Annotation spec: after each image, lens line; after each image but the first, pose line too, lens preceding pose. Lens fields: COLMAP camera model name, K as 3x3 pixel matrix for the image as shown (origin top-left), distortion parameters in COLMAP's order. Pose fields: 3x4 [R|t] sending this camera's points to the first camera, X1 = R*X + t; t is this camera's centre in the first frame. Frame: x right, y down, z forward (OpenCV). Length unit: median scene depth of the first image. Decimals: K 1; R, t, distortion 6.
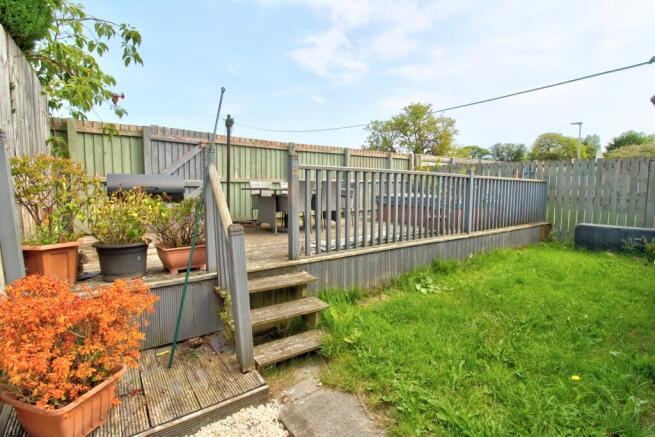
lens RADIAL K [[305.8, 0, 327.0], [0, 305.8, 215.0], [0, 0, 1]] dist [0.001406, -0.013440]
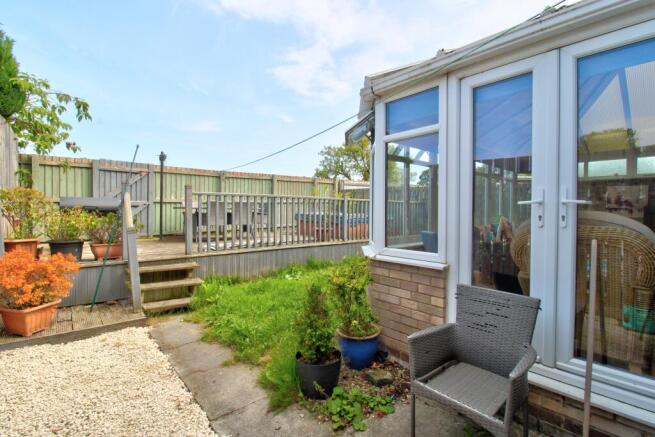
lens RADIAL K [[305.8, 0, 327.0], [0, 305.8, 215.0], [0, 0, 1]] dist [0.001406, -0.013440]
pose [[0.996596, 0.001763, 0.082422, 0.353226], [0.003453, 0.998002, -0.063092, 0.038313], [-0.082369, 0.063161, 0.994598, -0.445693]]
